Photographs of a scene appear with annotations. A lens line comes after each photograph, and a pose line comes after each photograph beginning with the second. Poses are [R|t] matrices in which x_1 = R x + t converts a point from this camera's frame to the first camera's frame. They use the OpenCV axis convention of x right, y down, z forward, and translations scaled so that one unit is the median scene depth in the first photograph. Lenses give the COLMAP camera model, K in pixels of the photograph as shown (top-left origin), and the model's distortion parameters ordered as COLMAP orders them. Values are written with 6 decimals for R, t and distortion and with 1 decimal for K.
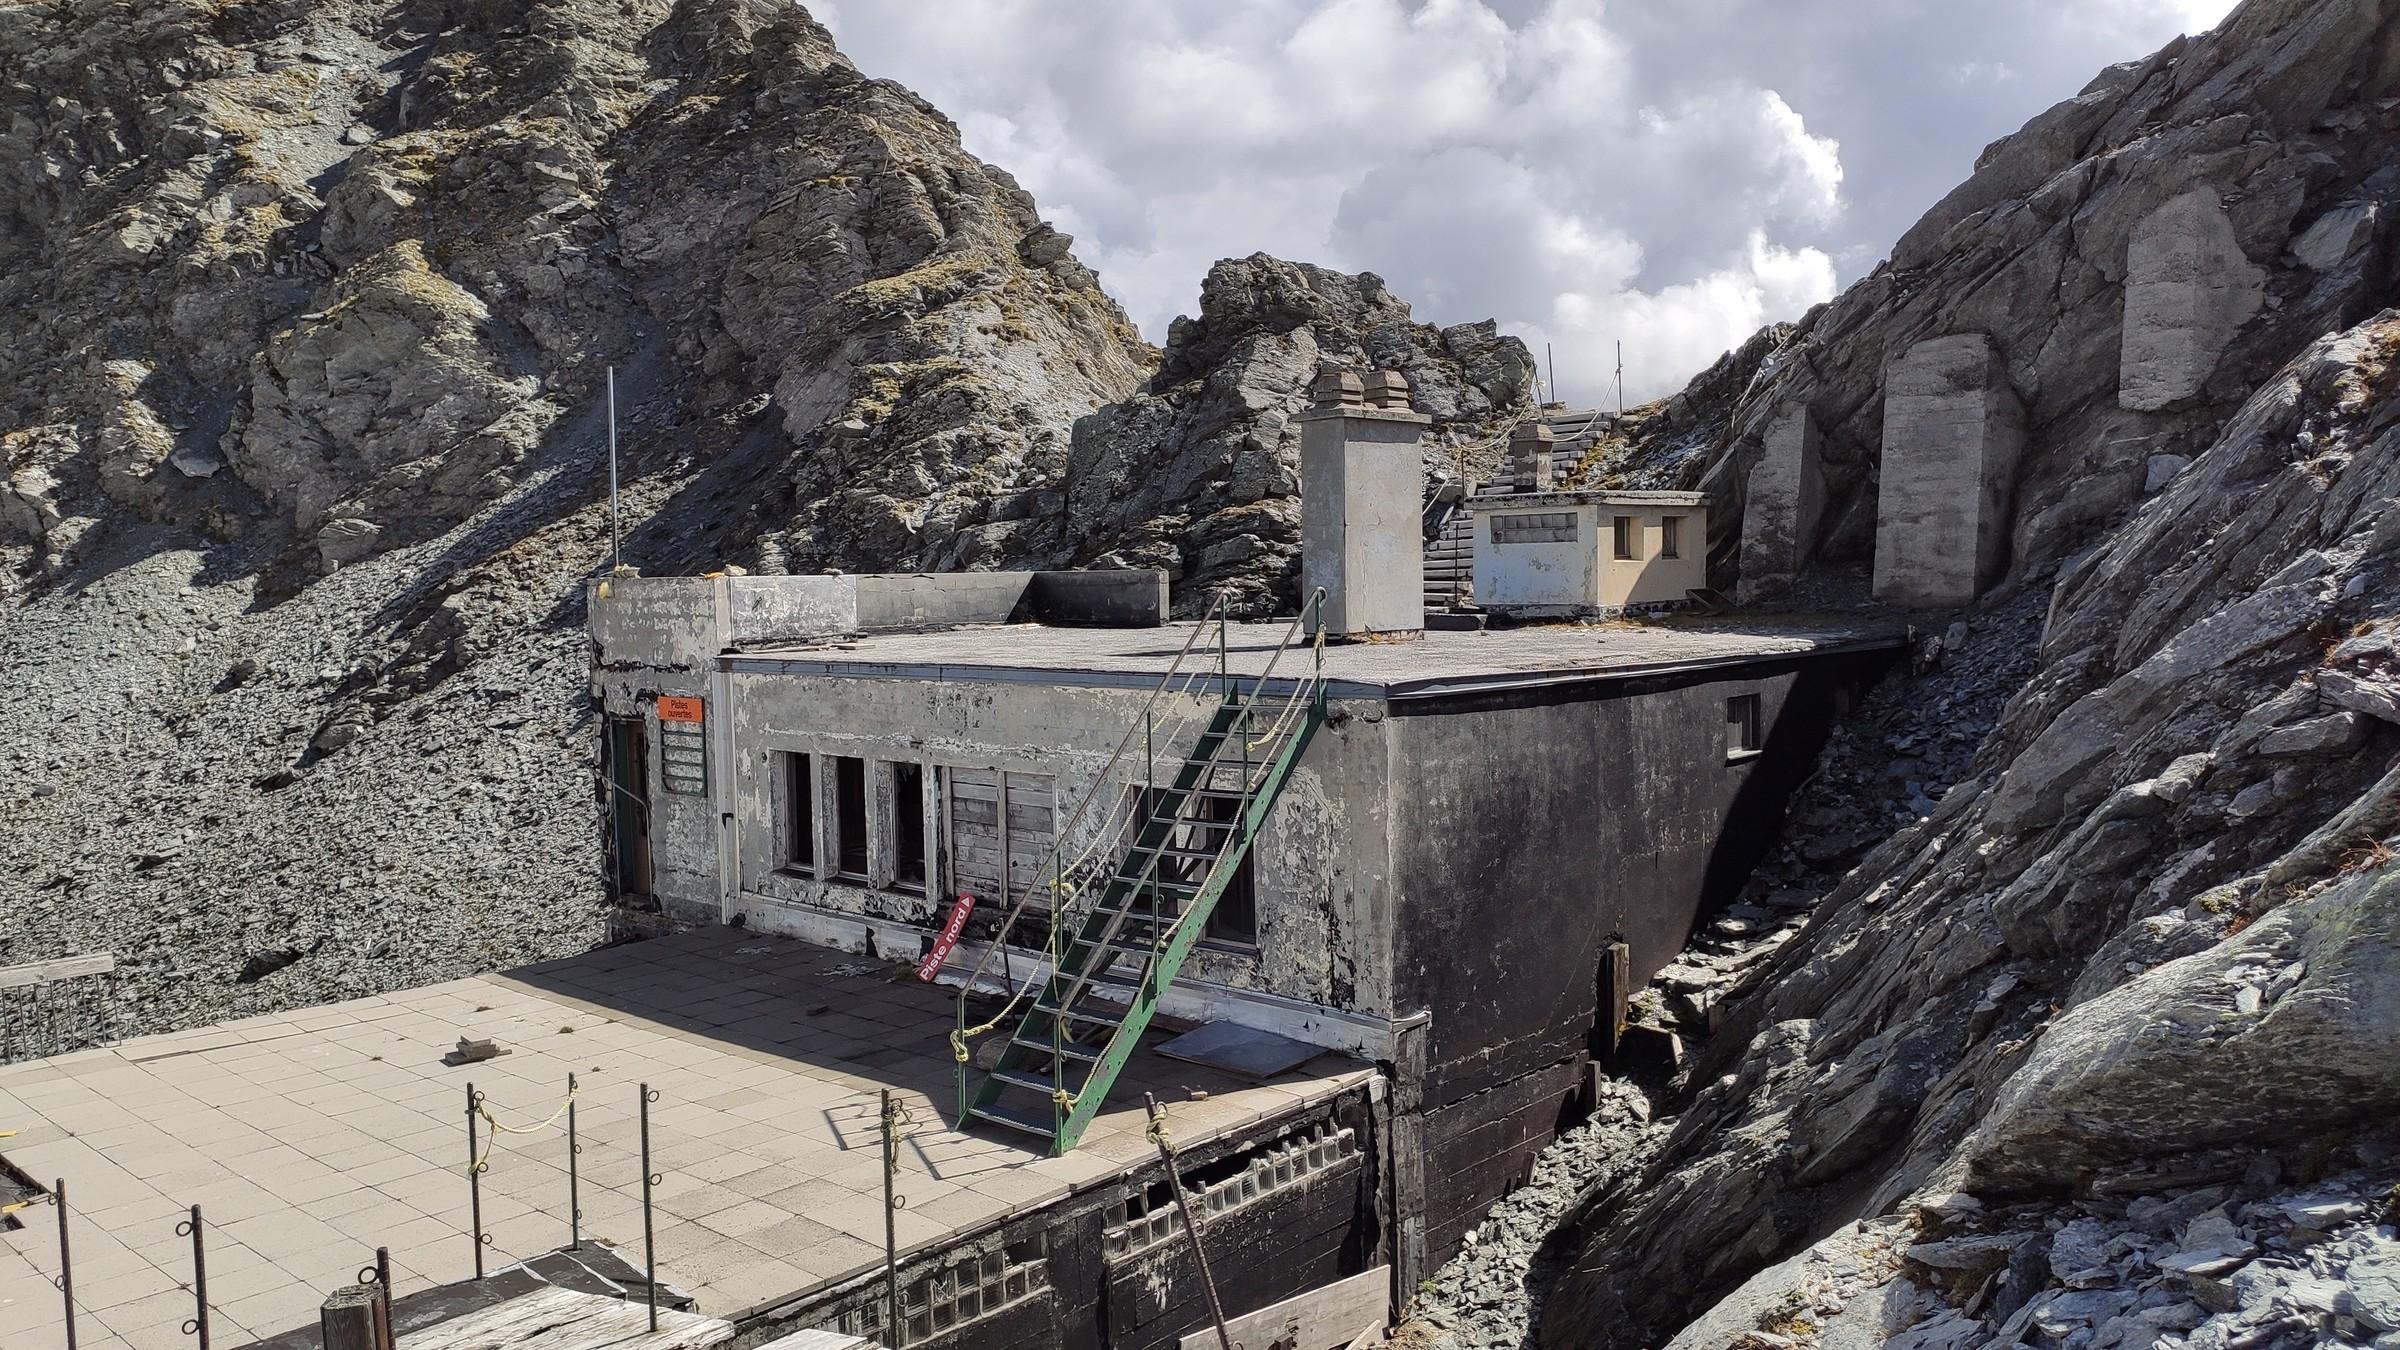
lens RADIAL K [[1761.7, 0, 1200.0], [0, 1761.7, 675.0], [0, 0, 1]] dist [0.089091, -0.132092]
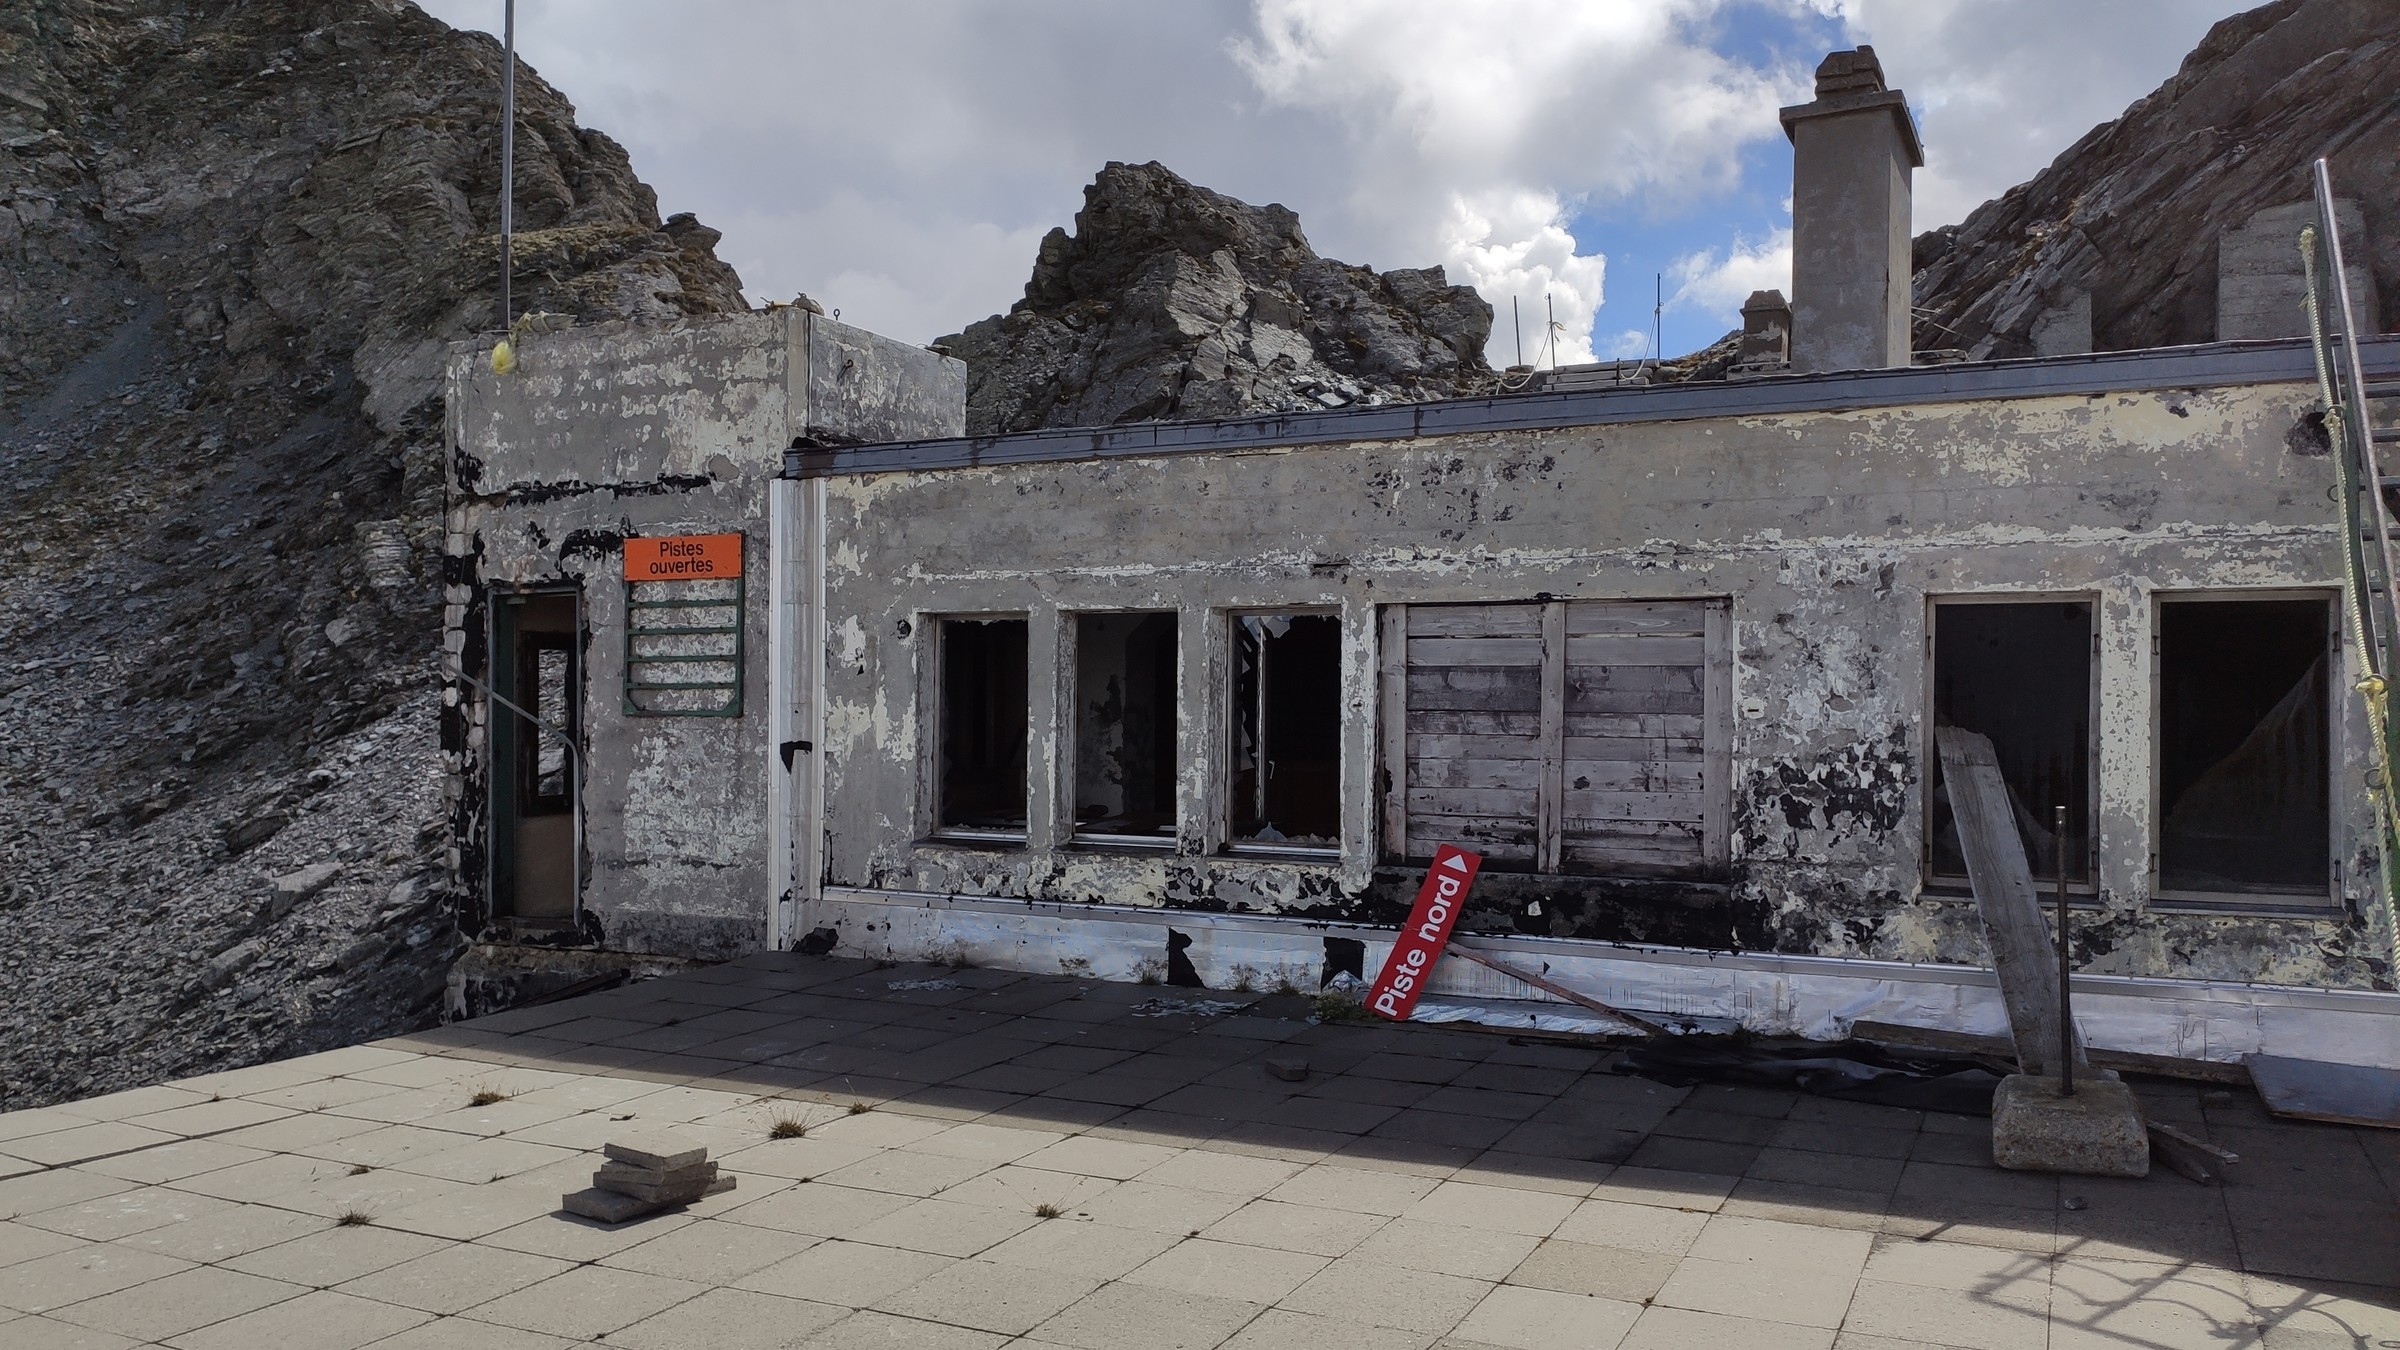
lens RADIAL K [[1761.7, 0, 1200.0], [0, 1761.7, 675.0], [0, 0, 1]] dist [0.089091, -0.132092]
pose [[0.956176, 0.033657, 0.290852, -0.257556], [-0.010357, 0.996638, -0.081279, 0.084129], [-0.292610, 0.074705, 0.953309, 0.379740]]
